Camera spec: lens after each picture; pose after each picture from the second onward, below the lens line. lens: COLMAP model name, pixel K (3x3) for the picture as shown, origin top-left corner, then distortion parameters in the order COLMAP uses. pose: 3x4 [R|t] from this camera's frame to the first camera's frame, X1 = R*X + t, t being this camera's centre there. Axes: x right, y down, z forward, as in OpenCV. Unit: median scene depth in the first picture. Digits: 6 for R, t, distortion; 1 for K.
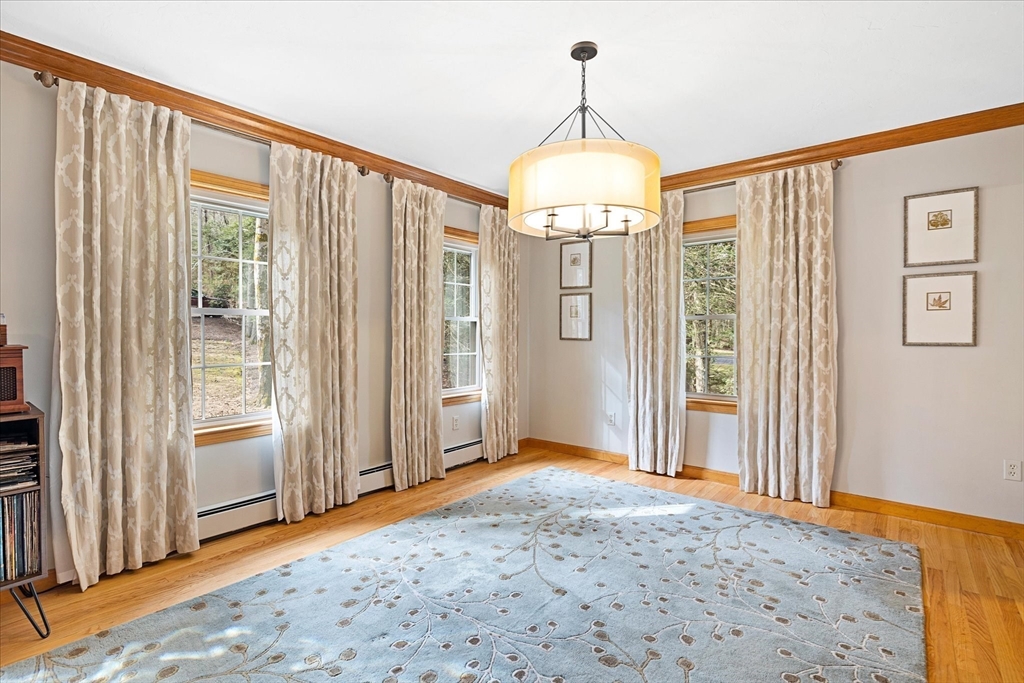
lens RADIAL K [[480.2, 0, 506.6], [0, 480.2, 337.8], [0, 0, 1]] dist [-0.010180, 0.001758]
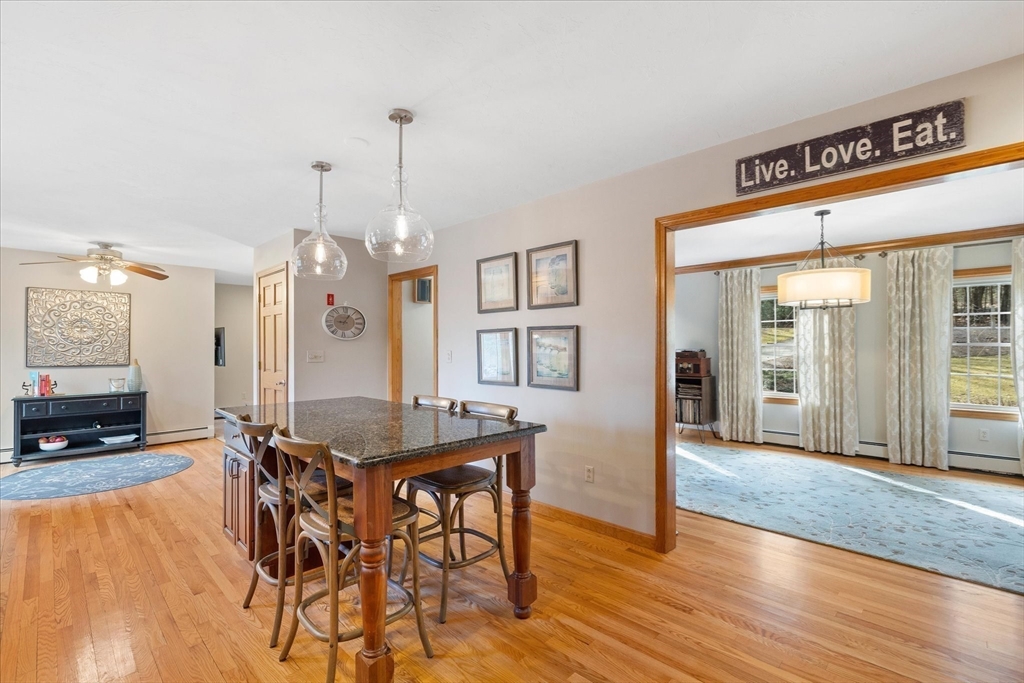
lens RADIAL K [[455.1, 0, 512.6], [0, 455.1, 343.6], [0, 0, 1]] dist [-0.009853, 0.003171]
pose [[-0.078516, -0.005568, -0.996897, 1.405306], [-0.010119, 0.999937, -0.004788, -0.033053], [0.996861, 0.009712, -0.078568, -0.062670]]
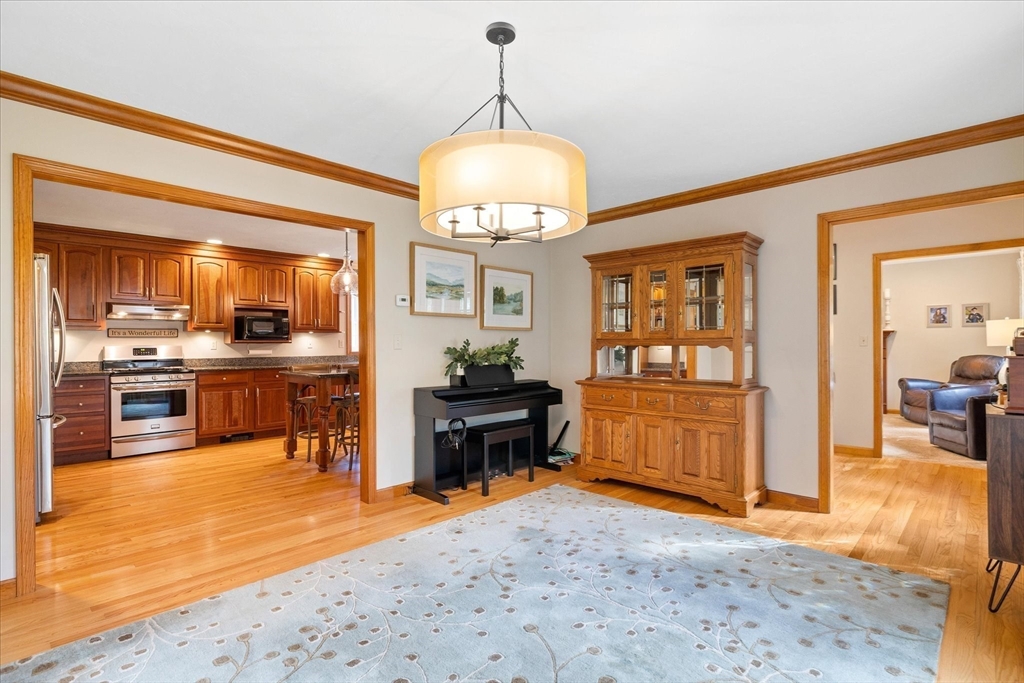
lens RADIAL K [[488.5, 0, 512.8], [0, 488.5, 343.5], [0, 0, 1]] dist [-0.004071, 0.001016]
pose [[-0.997762, 0.004612, 0.066707, 0.055169], [0.005551, 0.999888, 0.013888, -0.019030], [-0.066635, 0.014228, -0.997676, 1.303941]]
